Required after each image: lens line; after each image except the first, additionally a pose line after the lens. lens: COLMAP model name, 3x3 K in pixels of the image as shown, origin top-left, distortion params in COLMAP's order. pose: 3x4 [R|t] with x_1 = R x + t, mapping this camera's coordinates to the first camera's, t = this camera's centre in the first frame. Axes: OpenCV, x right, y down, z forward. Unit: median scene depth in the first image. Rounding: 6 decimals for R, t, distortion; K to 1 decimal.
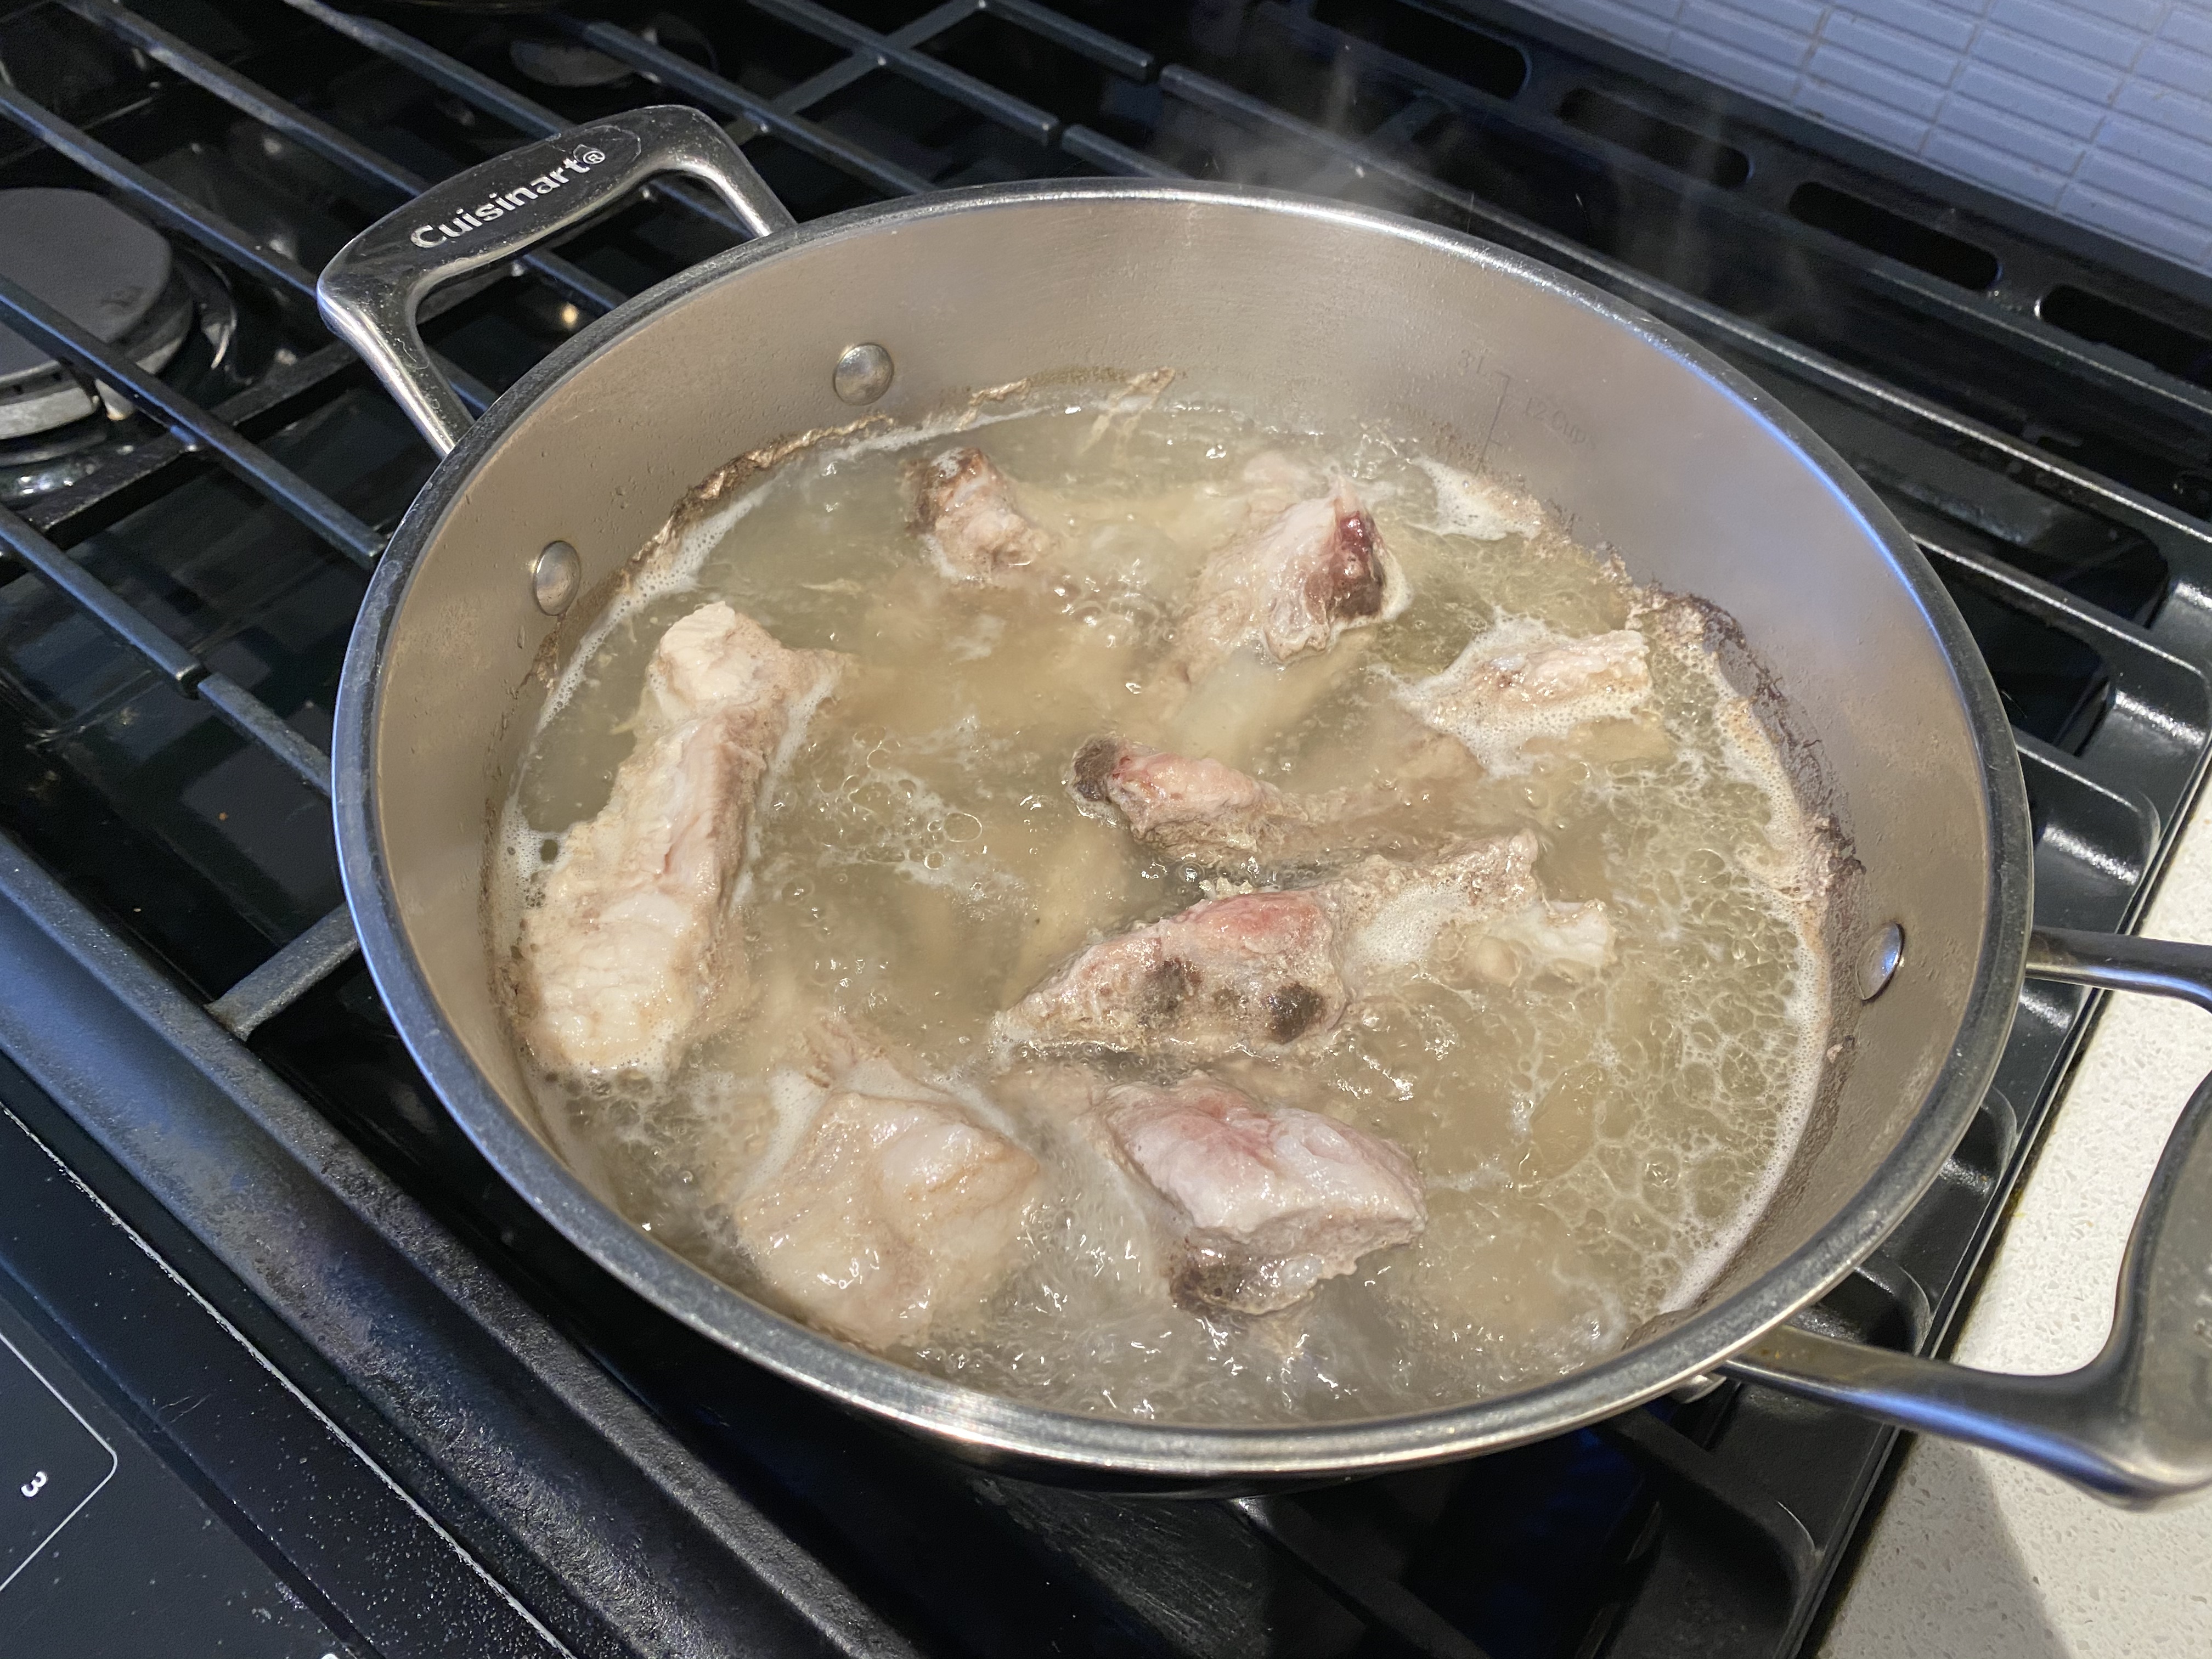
lens RADIAL K [[1660.2, 0, 1100.1], [0, 1660.2, 843.9], [0, 0, 1]] dist [-0.004490, 0.006588]
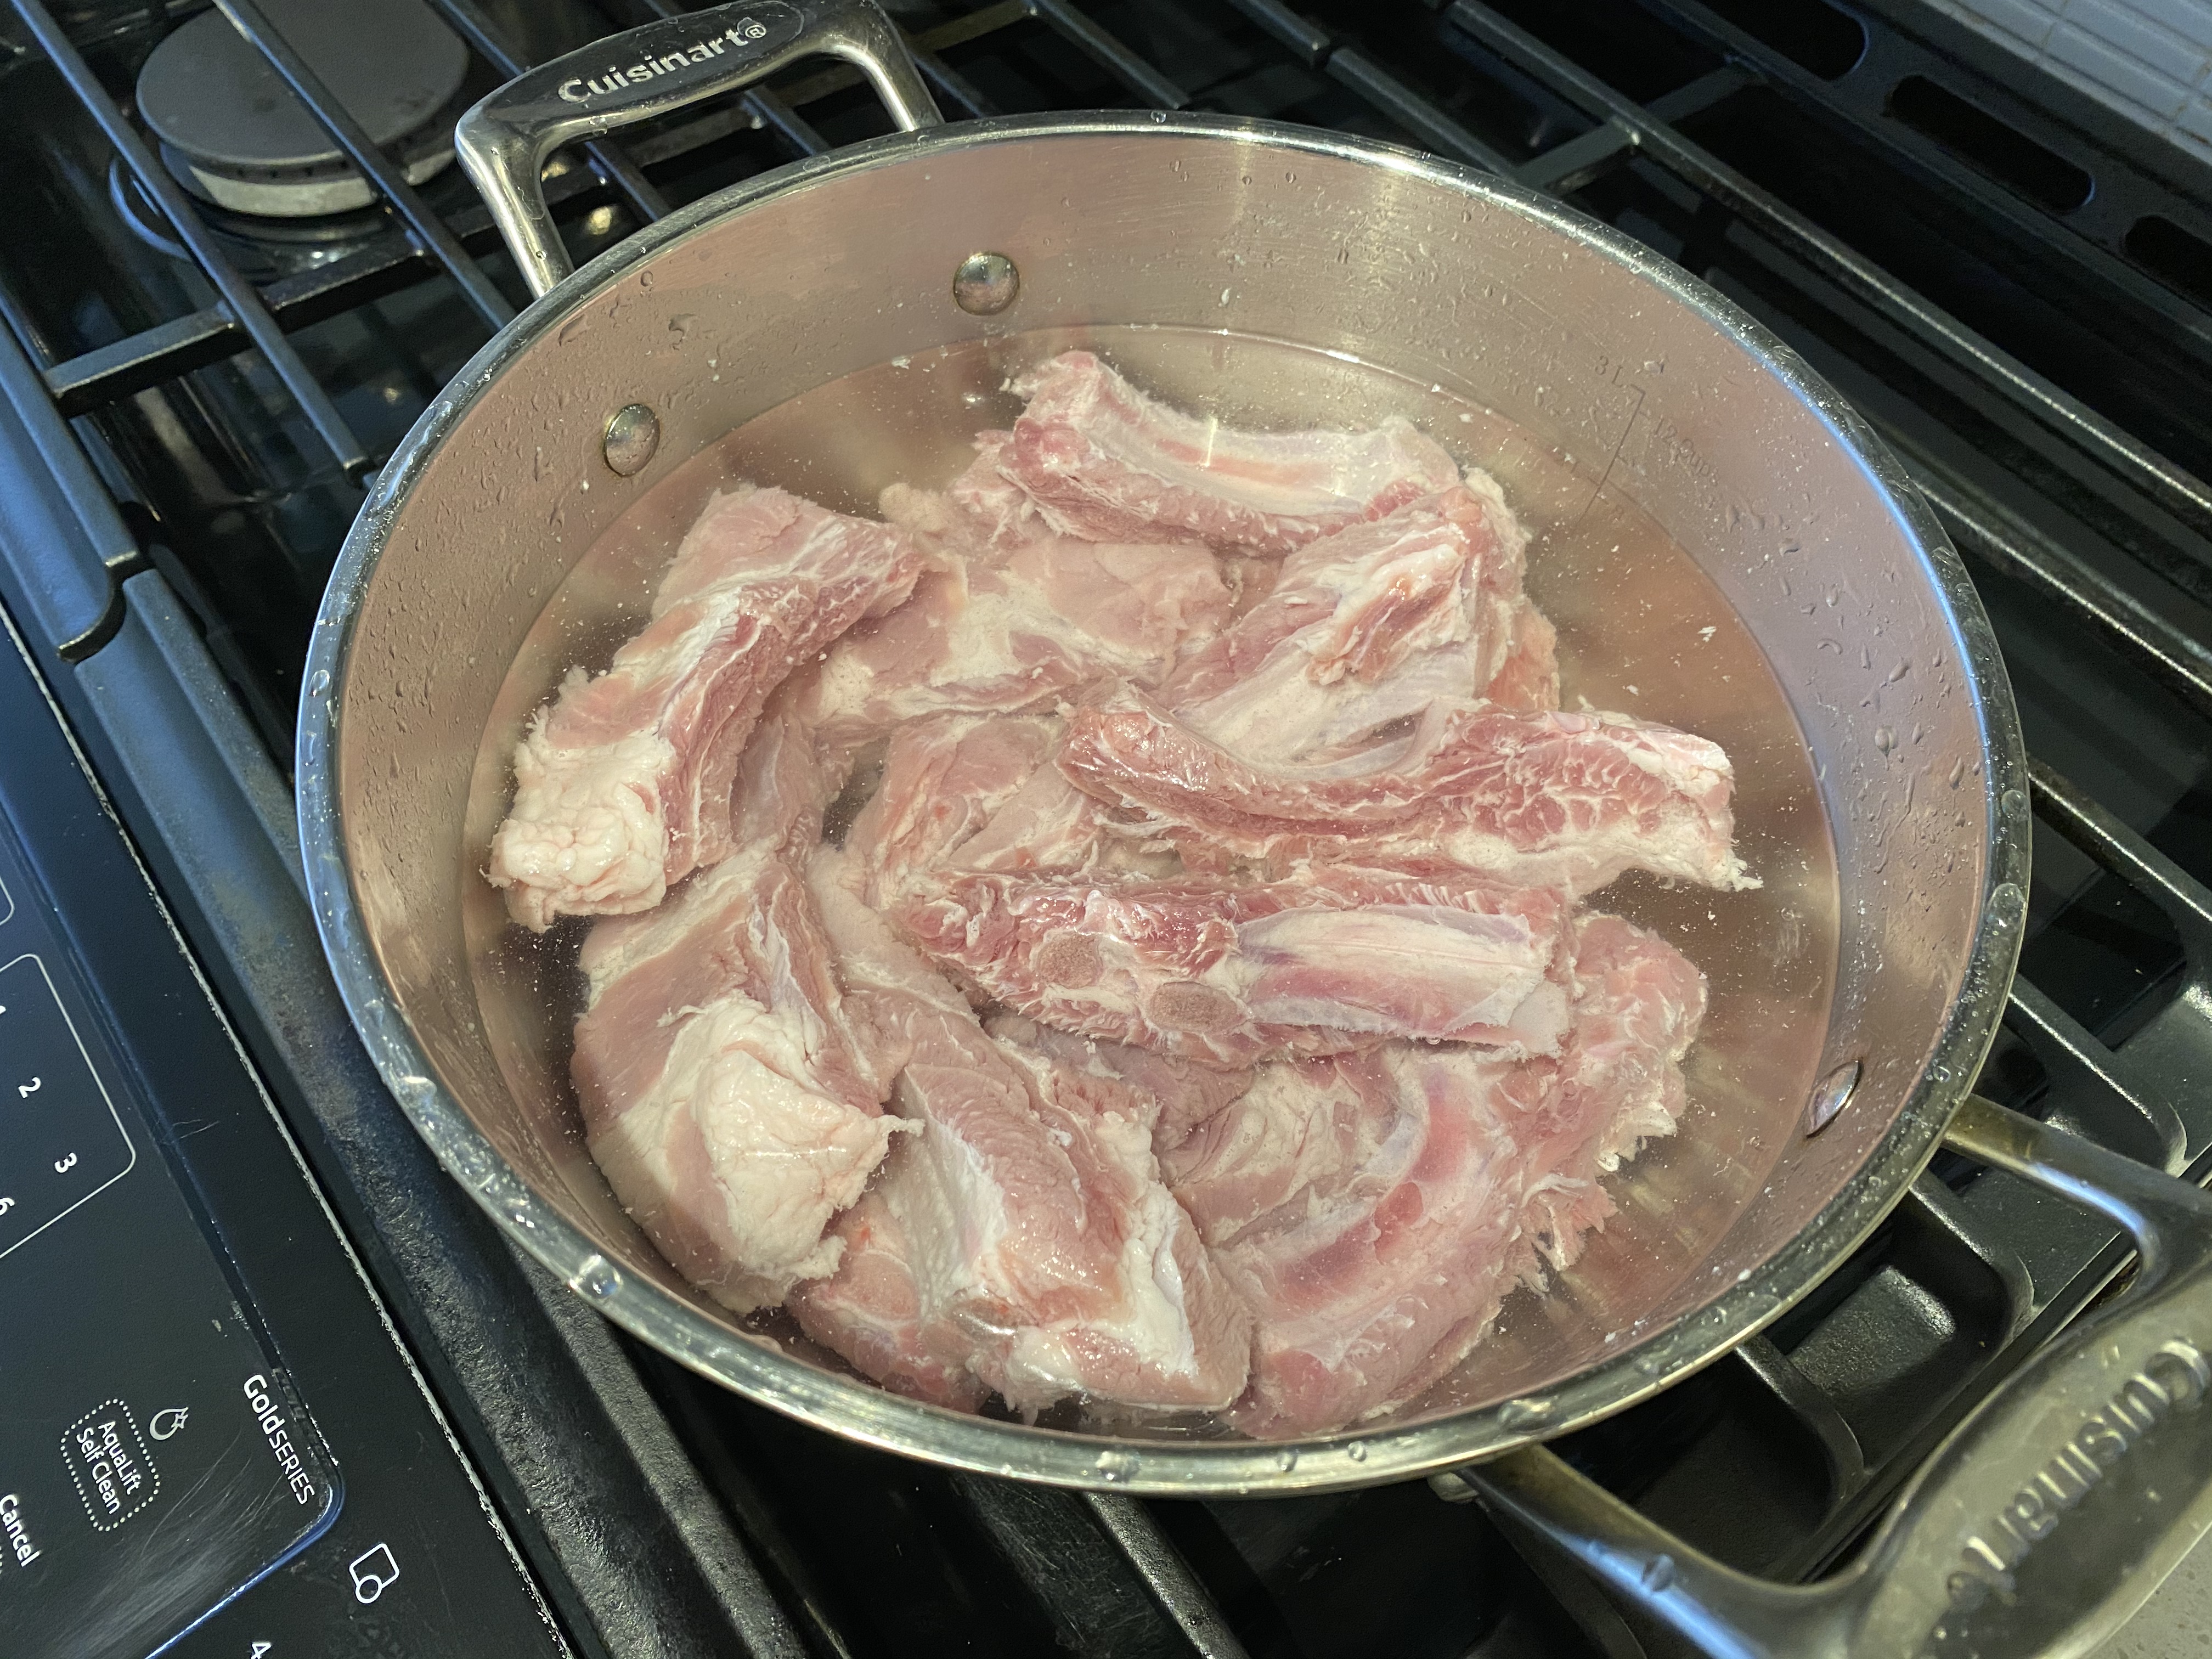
lens RADIAL K [[1661.9, 0, 1097.2], [0, 1661.9, 827.0], [0, 0, 1]] dist [0.001143, 0.000912]
pose [[0.964767, 0.204900, -0.165047, 0.131020], [-0.196193, 0.978232, 0.067611, -0.038090], [0.175308, -0.032847, 0.983966, 0.016040]]
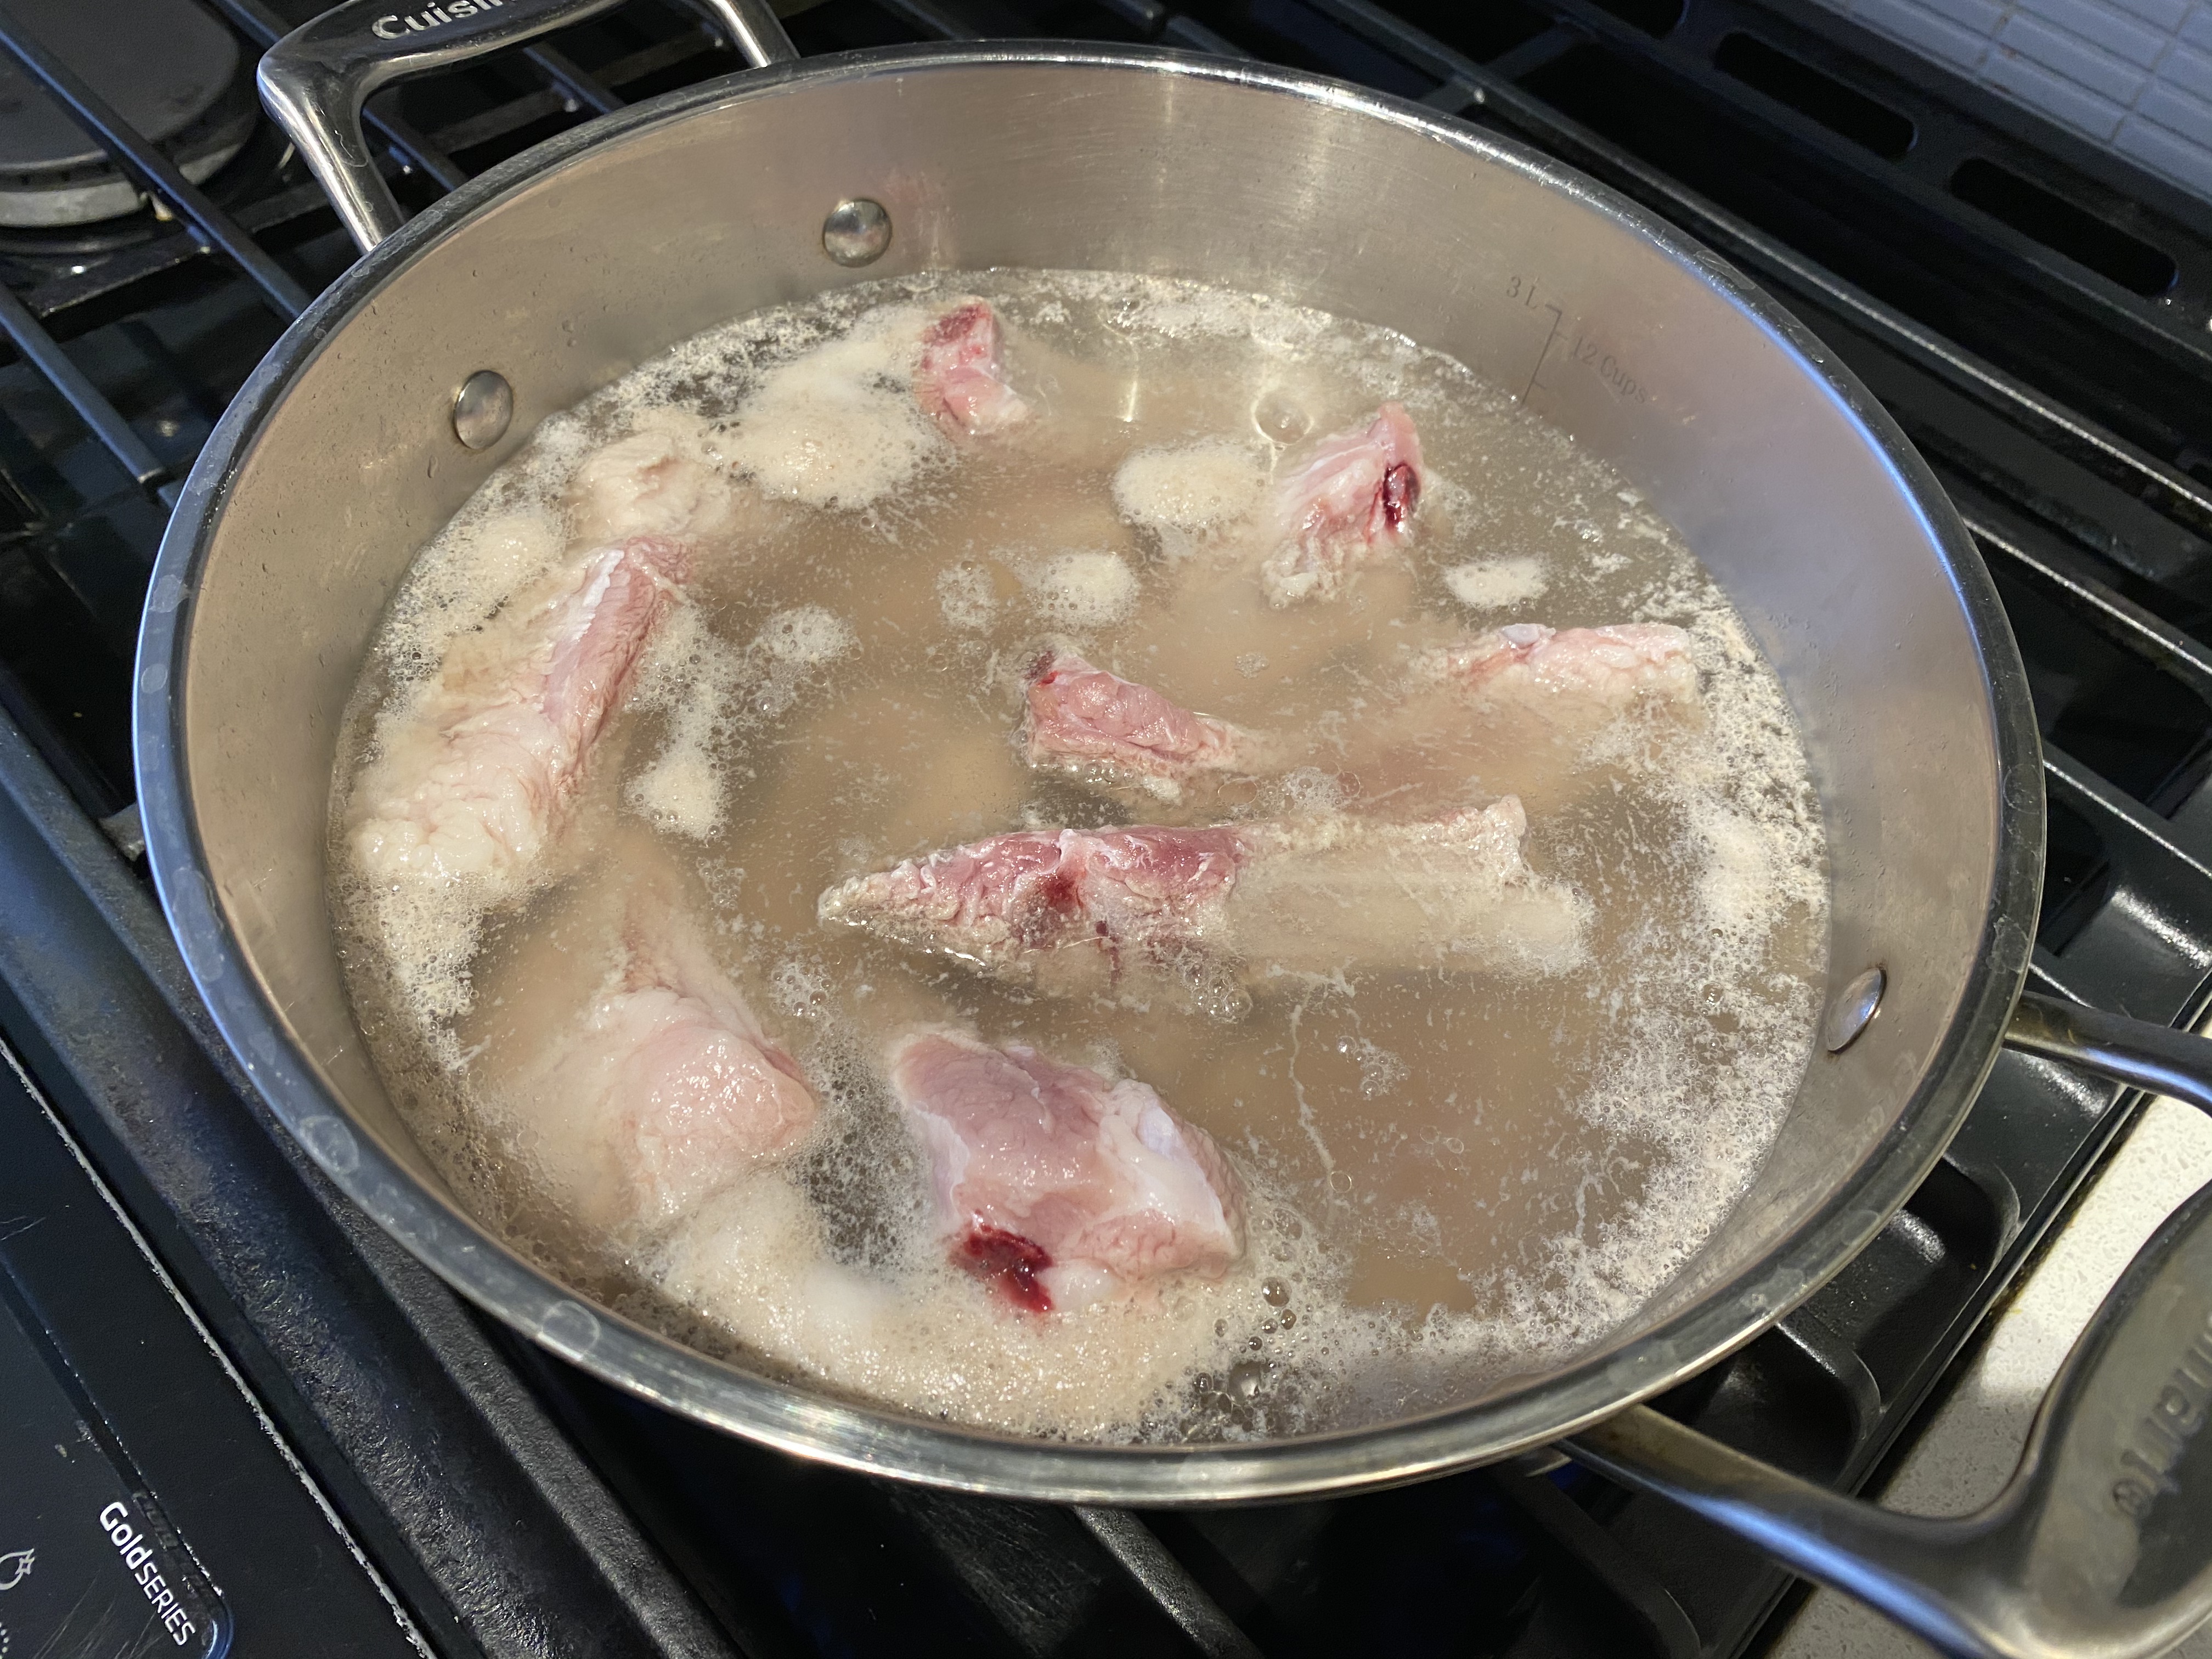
lens RADIAL K [[1658.3, 0, 1096.2], [0, 1658.3, 835.5], [0, 0, 1]] dist [0.003888, -0.002476]
pose [[0.989412, 0.129578, -0.065377, 0.078846], [-0.127560, 0.991242, 0.034163, 0.000409], [0.069232, -0.025462, 0.997276, 0.066102]]
